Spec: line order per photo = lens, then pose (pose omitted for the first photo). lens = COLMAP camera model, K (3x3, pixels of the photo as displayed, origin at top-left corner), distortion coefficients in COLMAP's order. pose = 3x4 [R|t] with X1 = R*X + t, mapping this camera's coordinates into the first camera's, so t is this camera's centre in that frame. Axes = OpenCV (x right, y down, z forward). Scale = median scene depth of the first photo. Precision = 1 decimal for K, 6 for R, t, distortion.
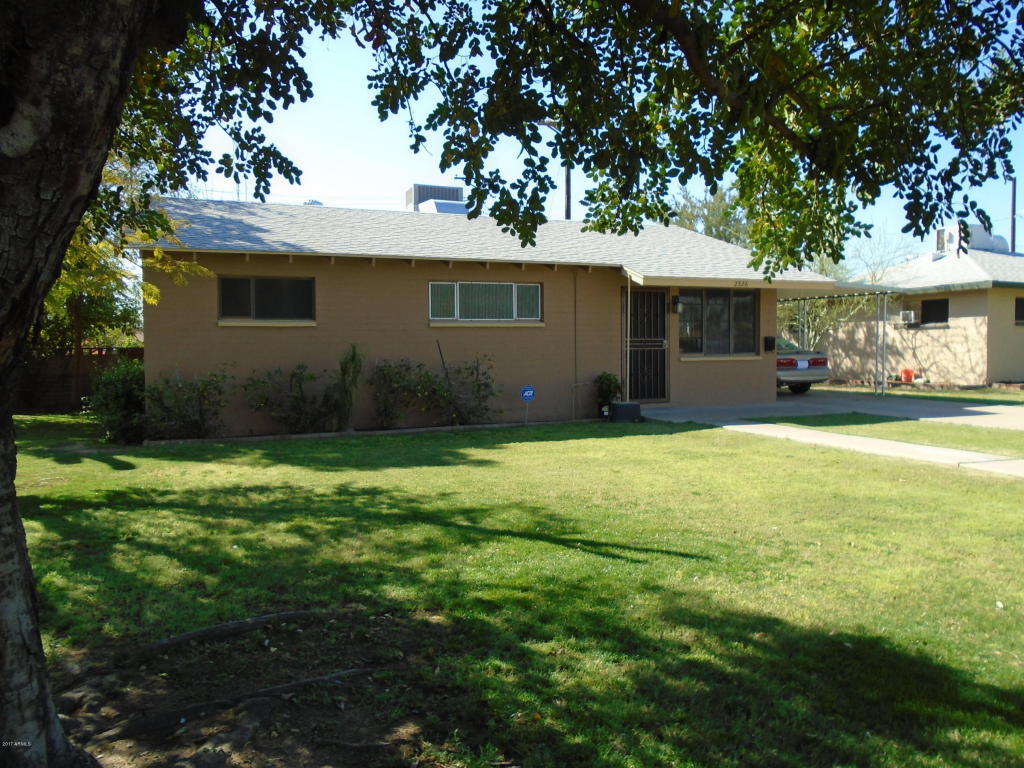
lens RADIAL K [[789.1, 0, 512.0], [0, 789.1, 384.0], [0, 0, 1]] dist [-0.000857, -0.001382]
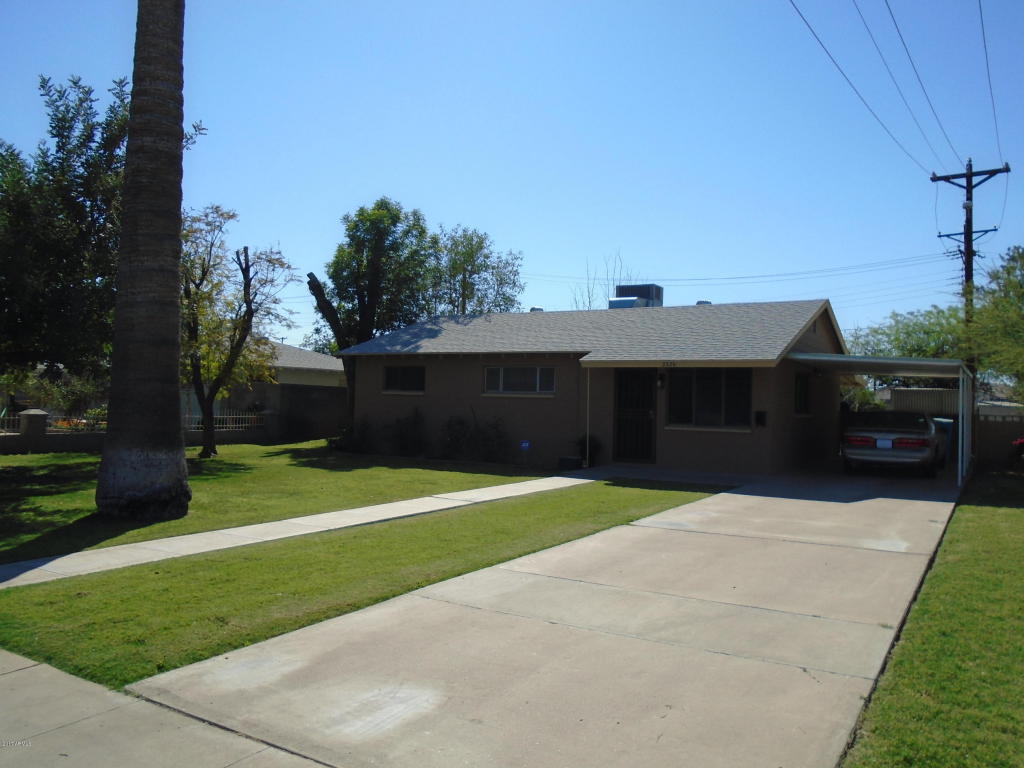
lens RADIAL K [[789.1, 0, 512.0], [0, 789.1, 384.0], [0, 0, 1]] dist [-0.000857, -0.001382]
pose [[0.711042, 0.001703, -0.703147, 0.935585], [-0.071473, 0.994993, -0.069867, 0.003184], [0.699508, 0.099935, 0.707603, -0.015093]]
